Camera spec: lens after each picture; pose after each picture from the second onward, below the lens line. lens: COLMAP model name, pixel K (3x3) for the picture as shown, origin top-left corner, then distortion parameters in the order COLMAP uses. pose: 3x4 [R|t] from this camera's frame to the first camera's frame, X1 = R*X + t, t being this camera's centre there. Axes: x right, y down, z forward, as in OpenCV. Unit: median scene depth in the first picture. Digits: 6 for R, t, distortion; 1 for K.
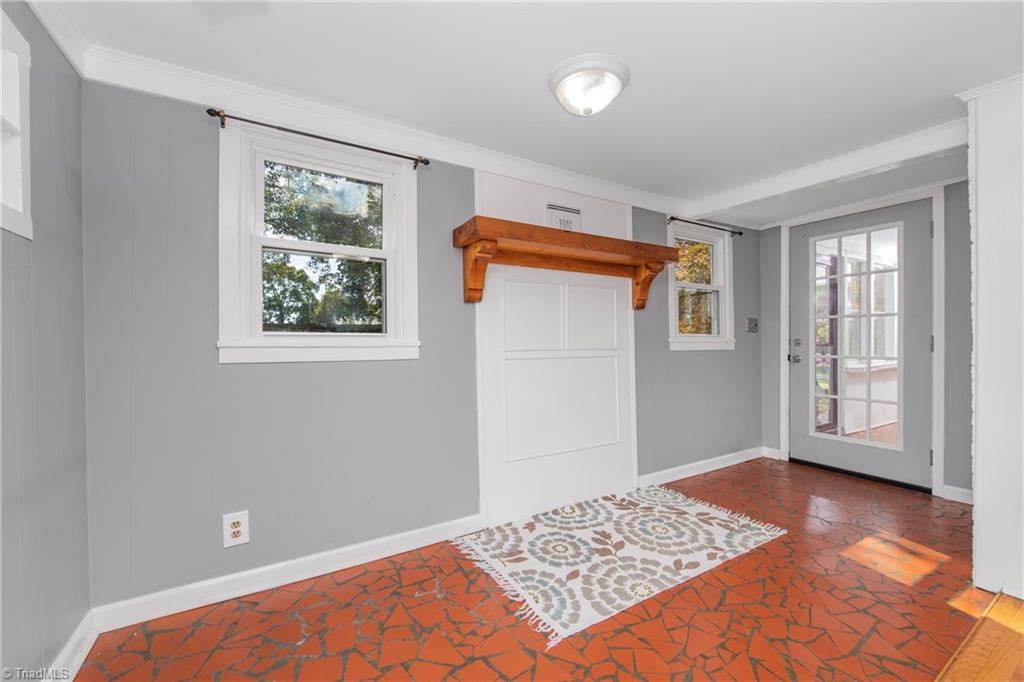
lens RADIAL K [[408.0, 0, 513.5], [0, 408.0, 340.0], [0, 0, 1]] dist [-0.006029, -0.001871]
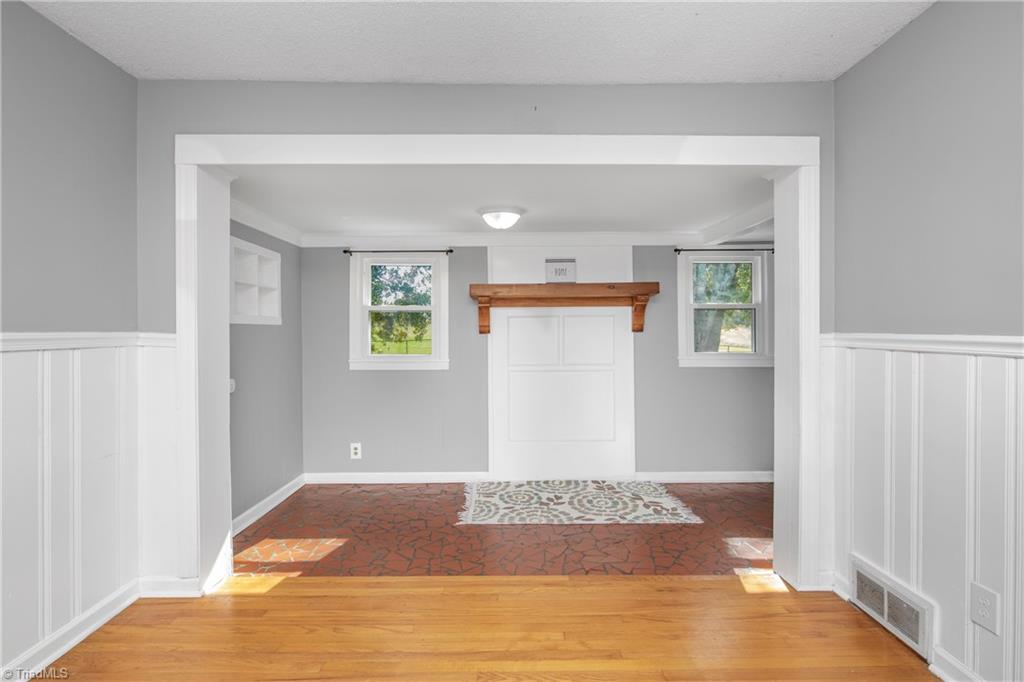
lens RADIAL K [[483.2, 0, 514.2], [0, 483.2, 332.5], [0, 0, 1]] dist [-0.012963, -0.000616]
pose [[0.865717, -0.004264, -0.500516, 0.925708], [0.002317, 0.999987, -0.004512, -0.089997], [0.500529, 0.002747, 0.865716, -0.532758]]
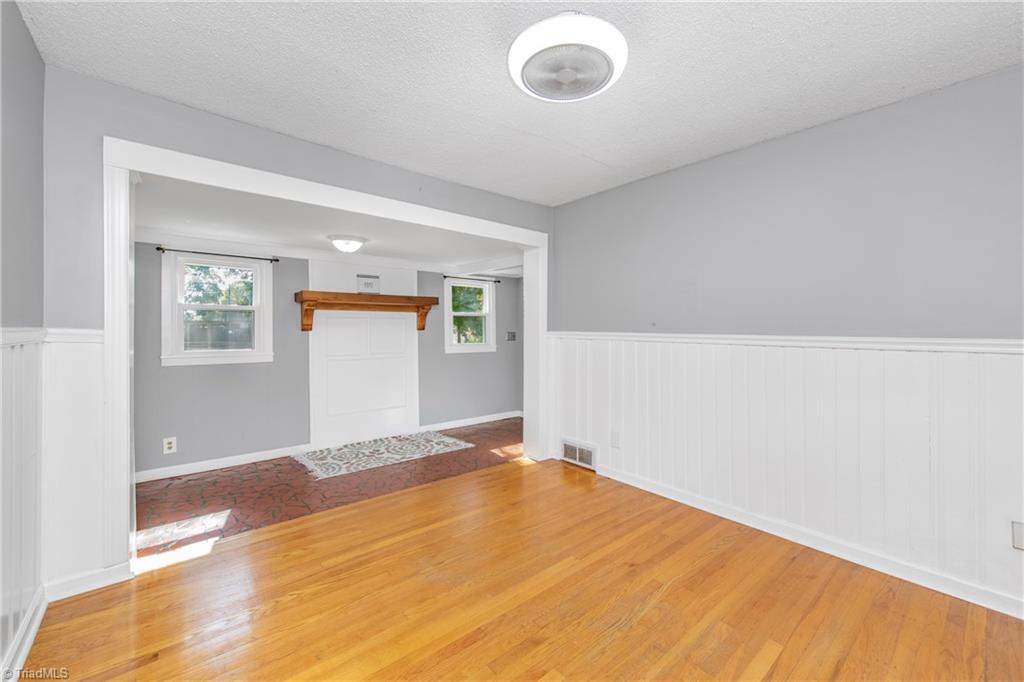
lens RADIAL K [[408.0, 0, 515.3], [0, 408.0, 329.1], [0, 0, 1]] dist [-0.006029, -0.001871]
pose [[0.984456, 0.001504, 0.175626, 0.526582], [-0.000225, 0.999973, -0.007301, -0.089017], [-0.175632, 0.007148, 0.984430, -1.033055]]
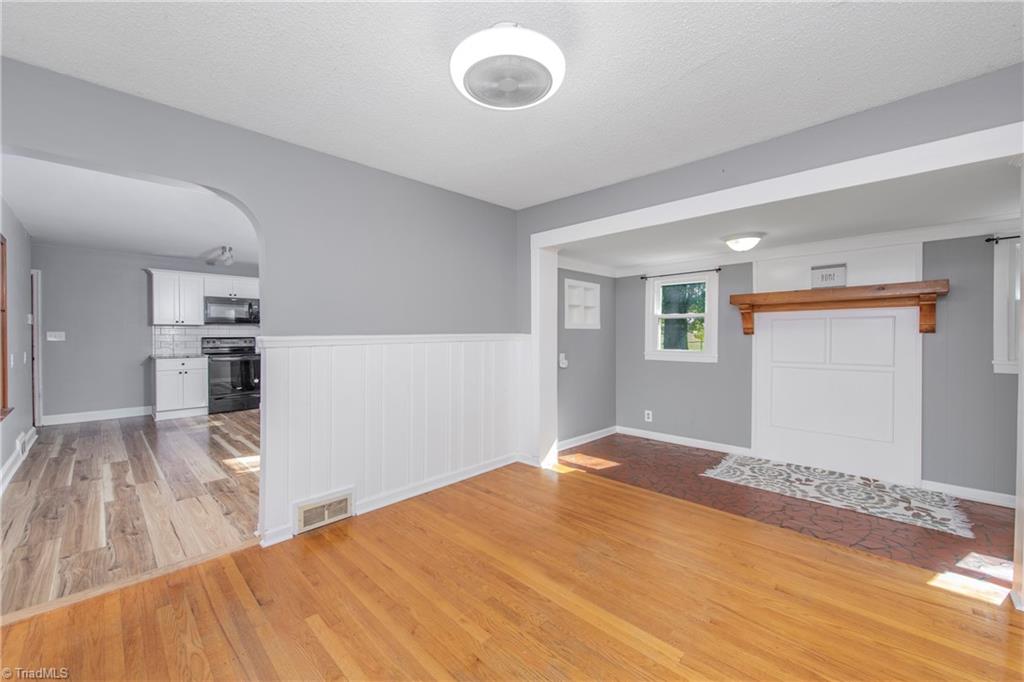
lens RADIAL K [[408.0, 0, 514.0], [0, 408.0, 339.5], [0, 0, 1]] dist [-0.006029, -0.001871]
pose [[0.249208, 0.008677, -0.968411, 1.460501], [-0.001225, 0.999962, 0.008645, -0.087122], [0.968449, -0.000968, 0.249209, -0.514894]]
